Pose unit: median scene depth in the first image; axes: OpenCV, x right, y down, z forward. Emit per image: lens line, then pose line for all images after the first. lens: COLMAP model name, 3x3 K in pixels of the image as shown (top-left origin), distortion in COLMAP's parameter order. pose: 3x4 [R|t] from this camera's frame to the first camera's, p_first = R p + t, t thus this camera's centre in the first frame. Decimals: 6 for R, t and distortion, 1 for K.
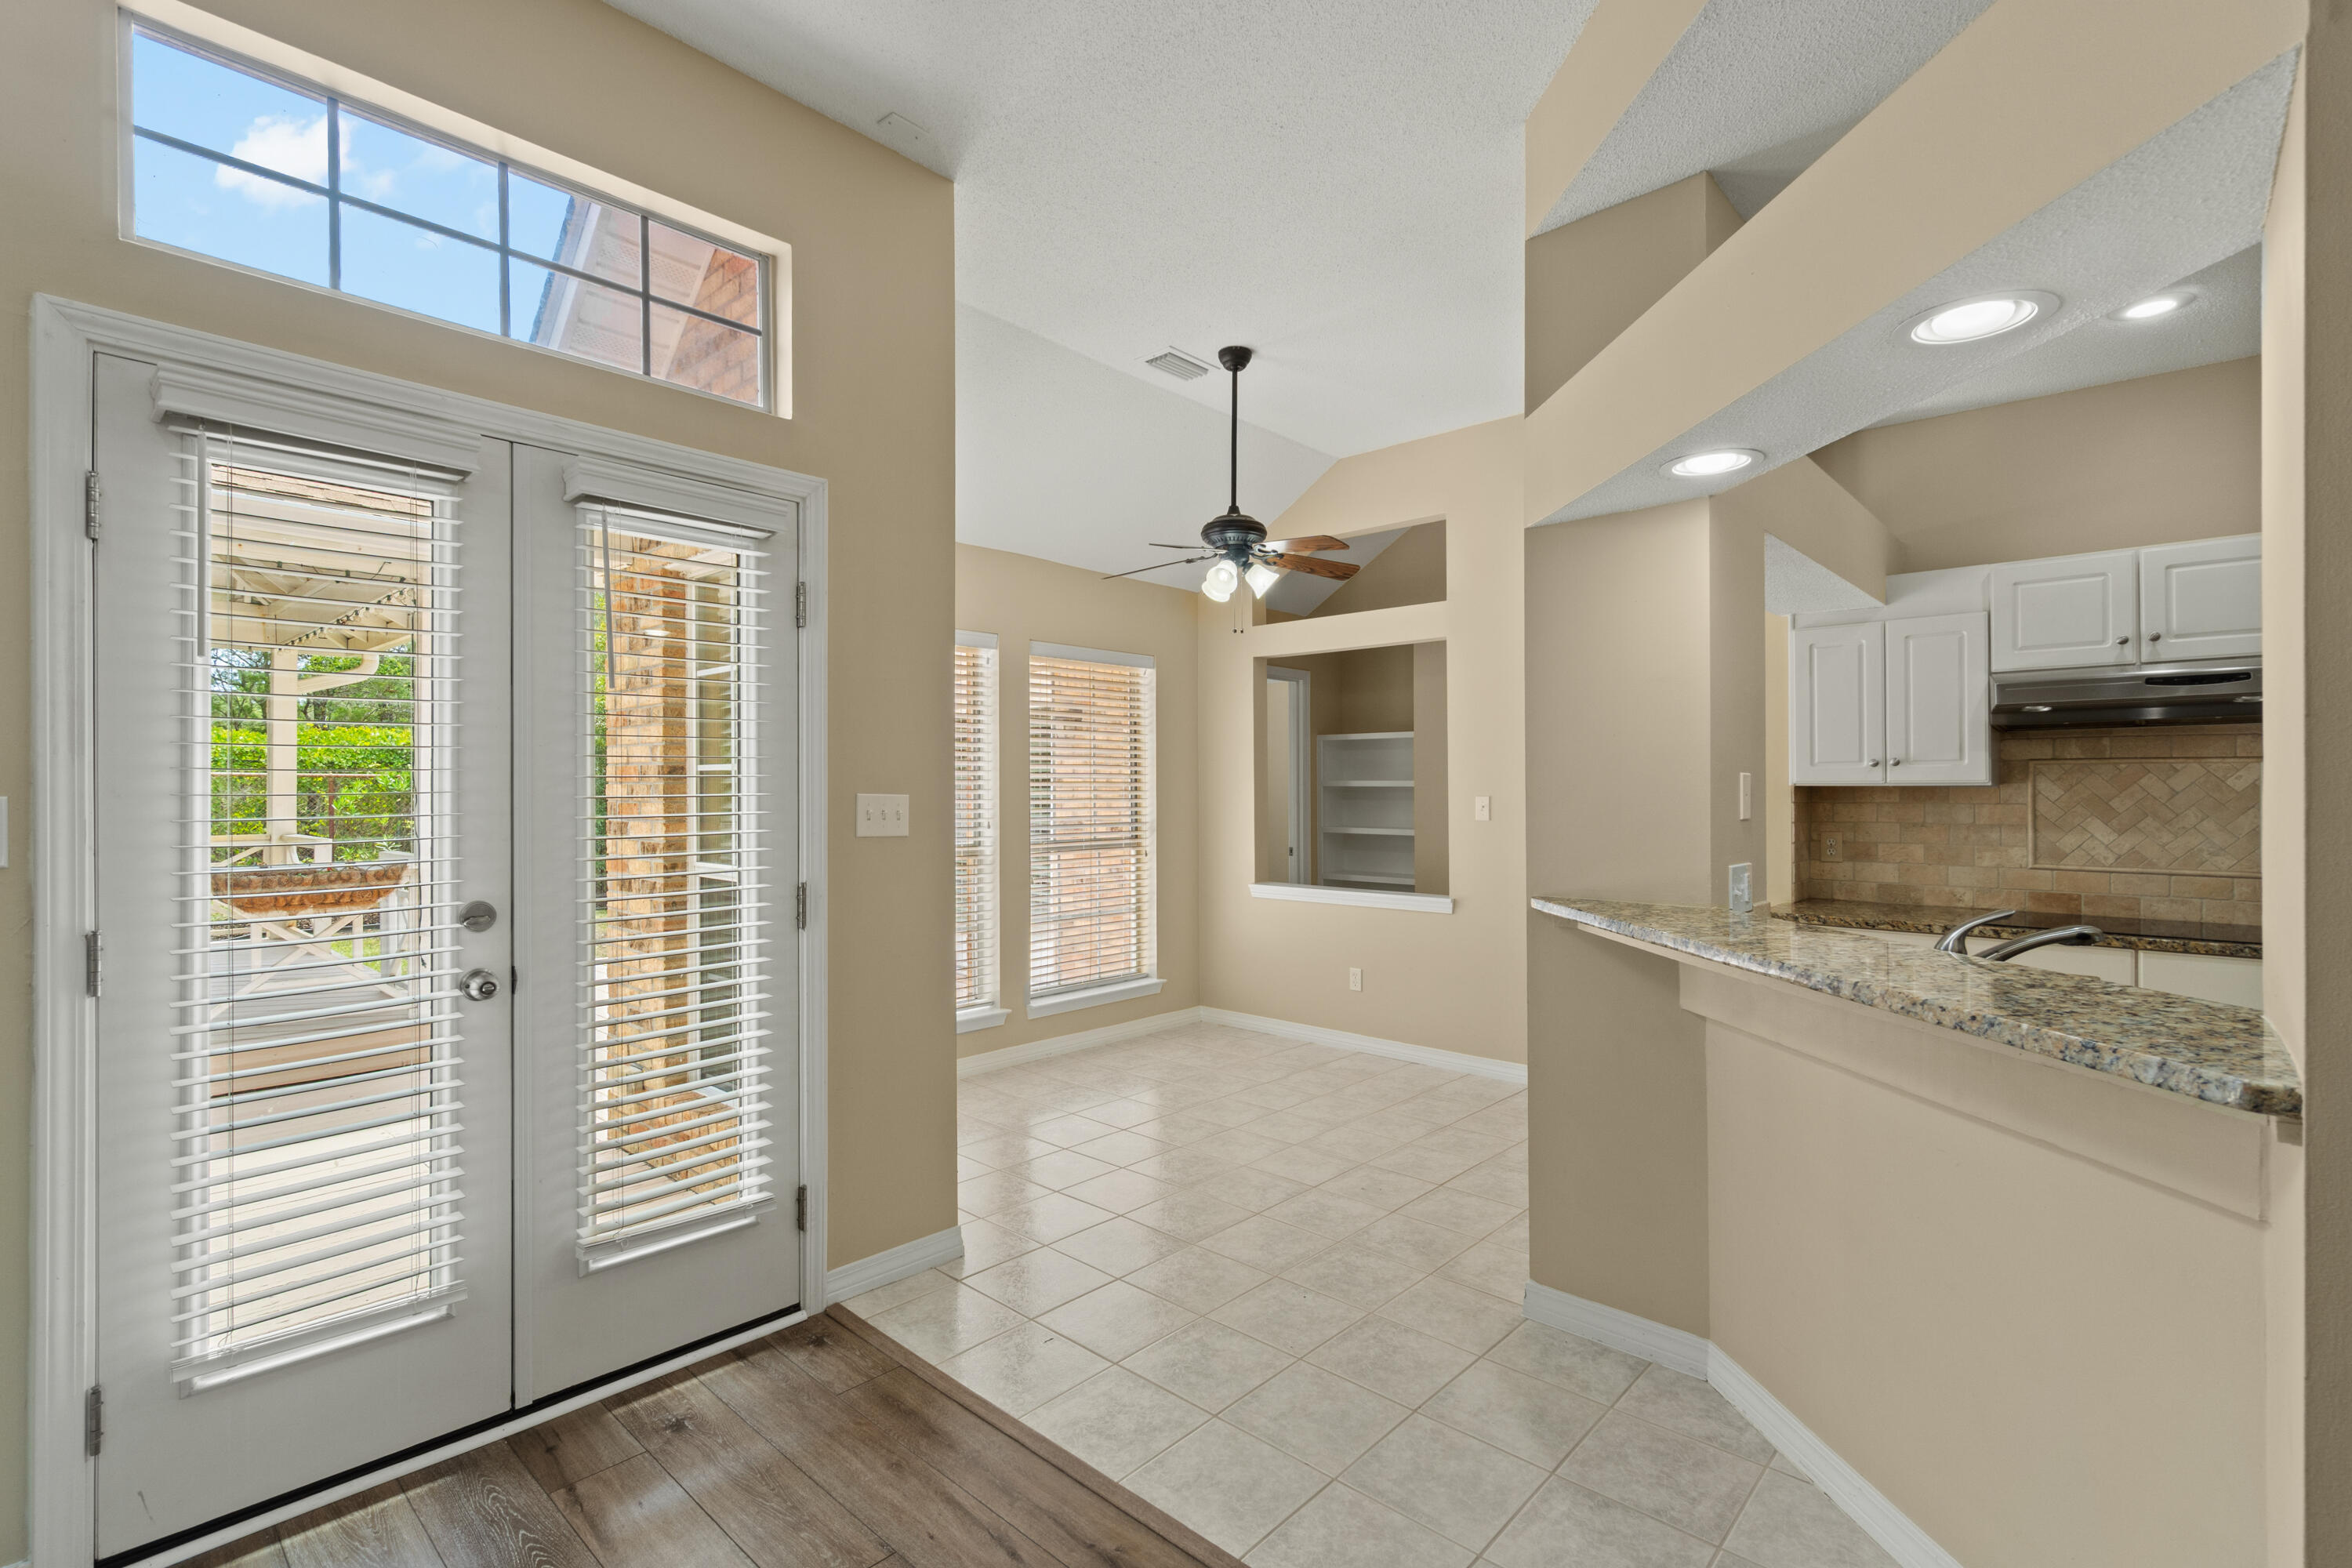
lens RADIAL K [[1067.4, 0, 1181.1], [0, 1067.4, 779.6], [0, 0, 1]] dist [0.000663, -0.000181]
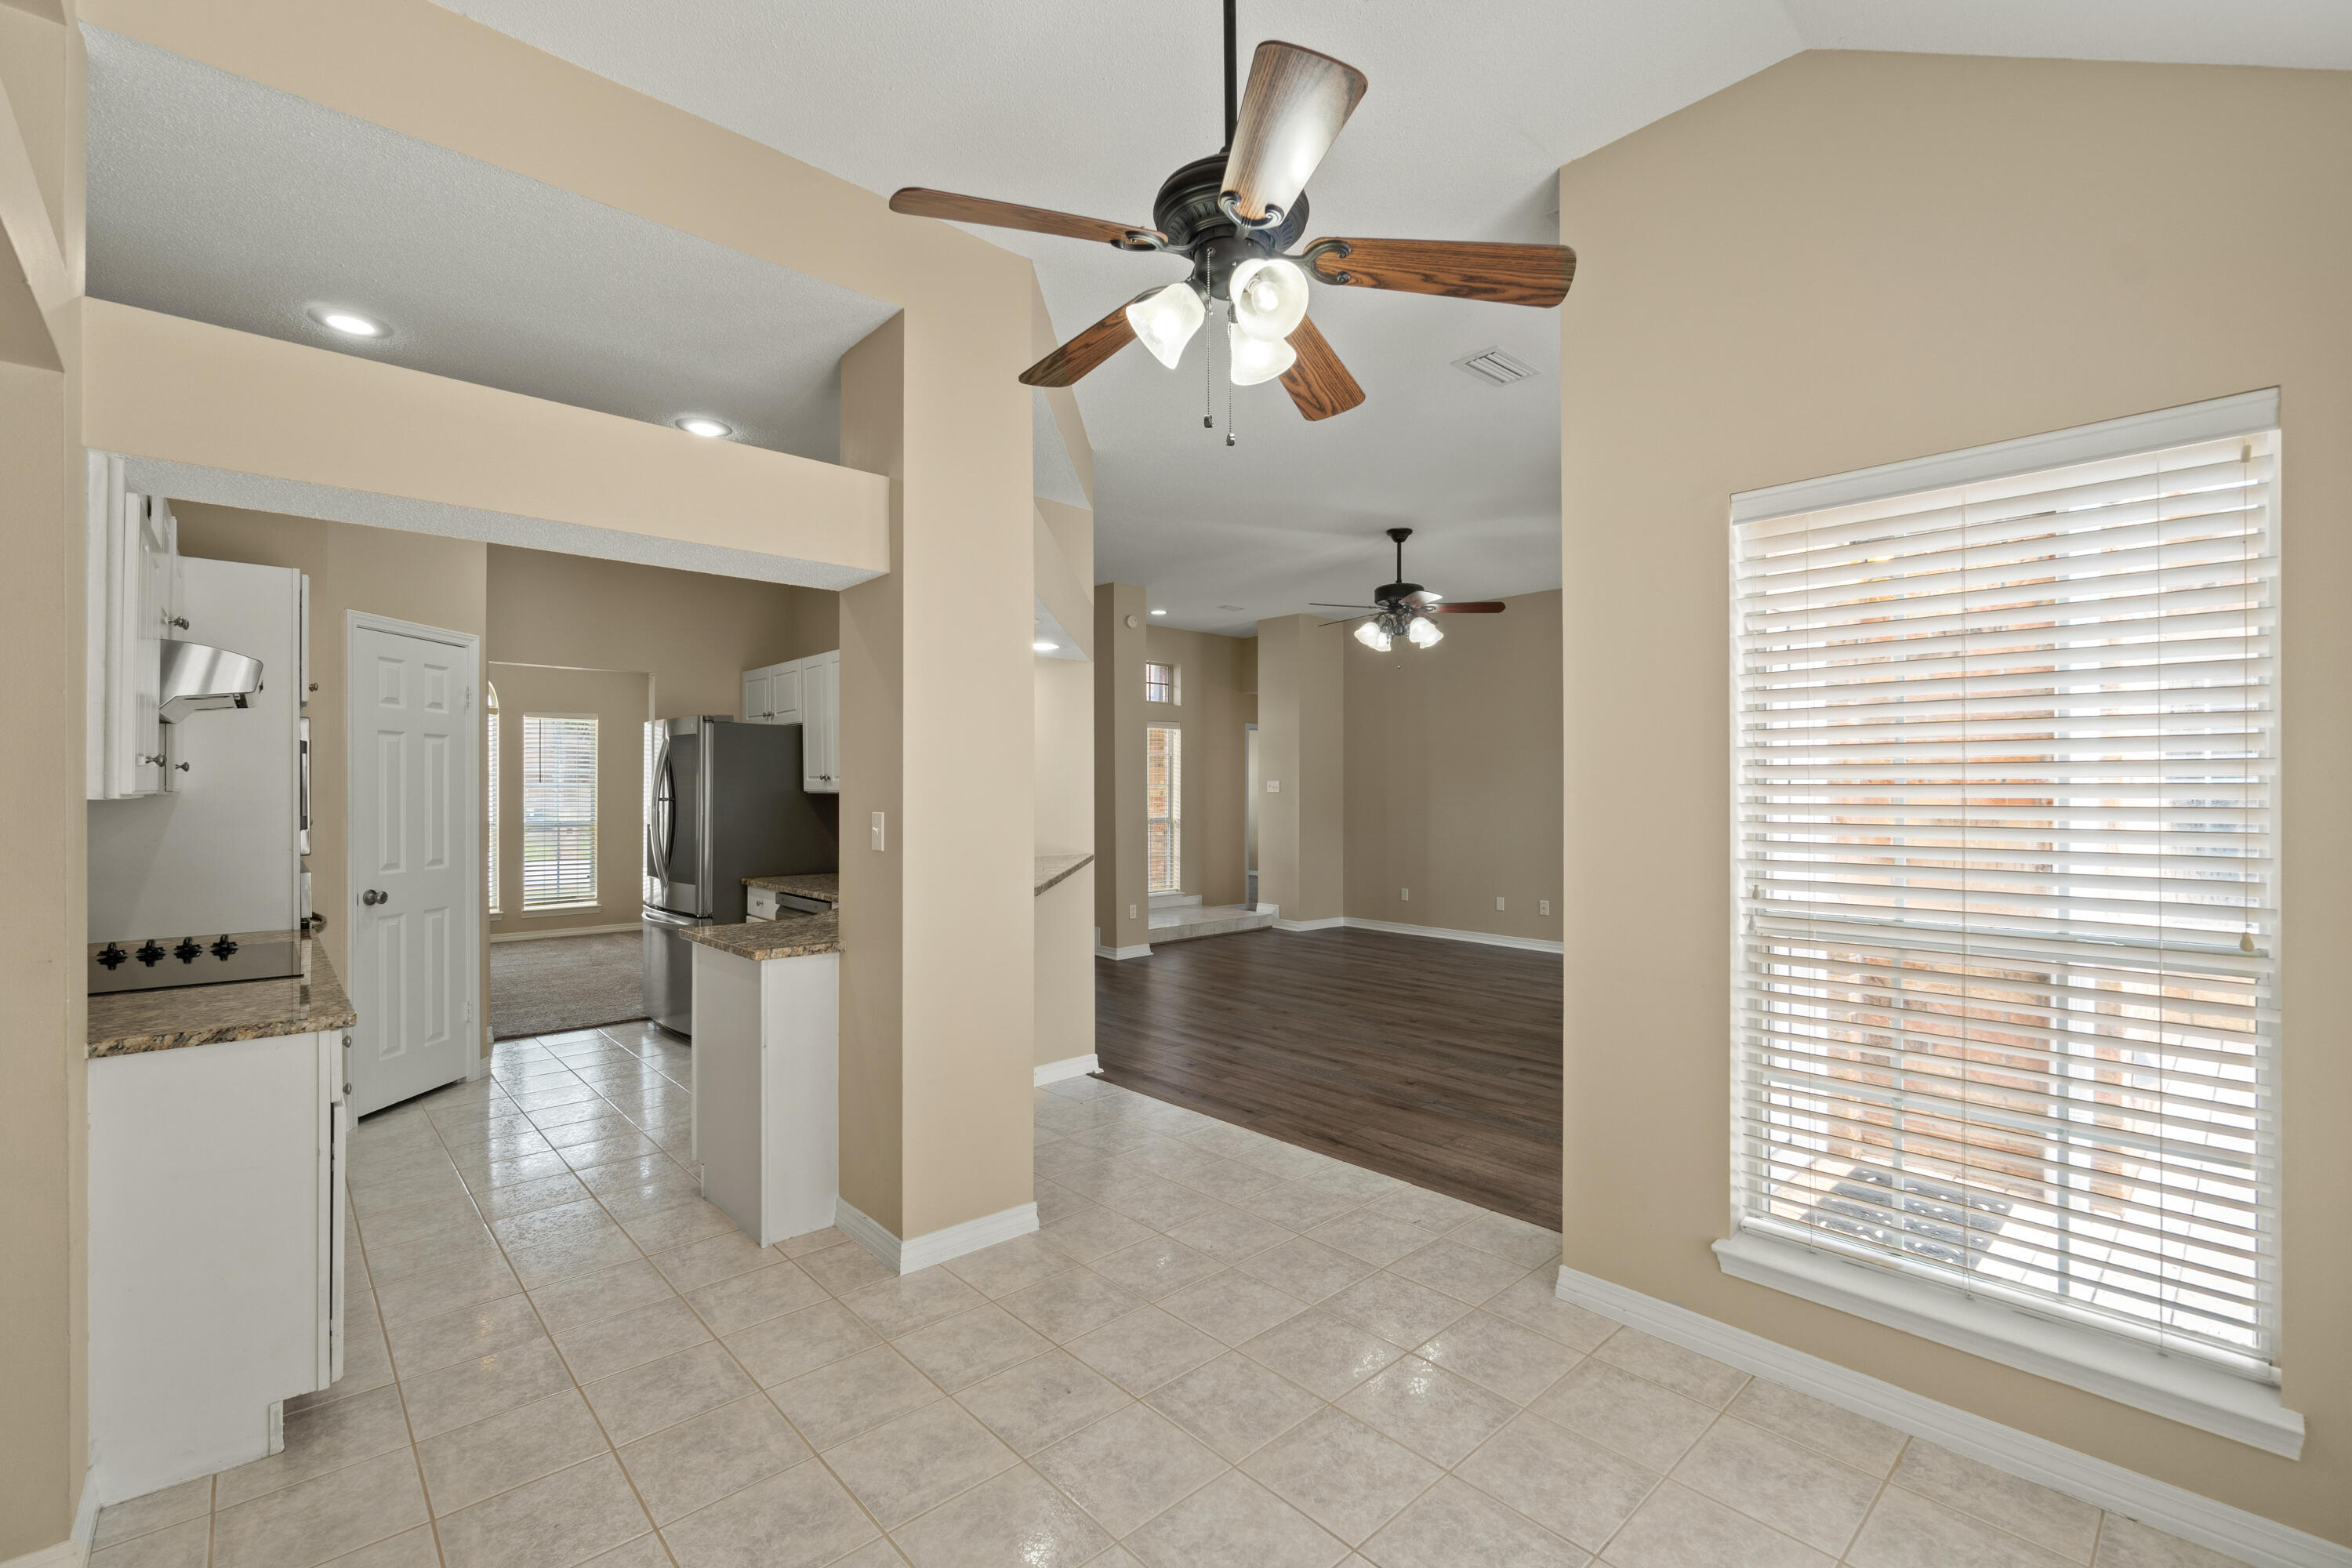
lens RADIAL K [[1009.0, 0, 1182.6], [0, 1009.0, 786.7], [0, 0, 1]] dist [-0.000086, -0.000407]
pose [[-0.996523, 0.000423, 0.083311, 0.039424], [-0.000895, 0.999875, -0.015781, 0.007531], [-0.083307, -0.015801, -0.996399, 1.445519]]
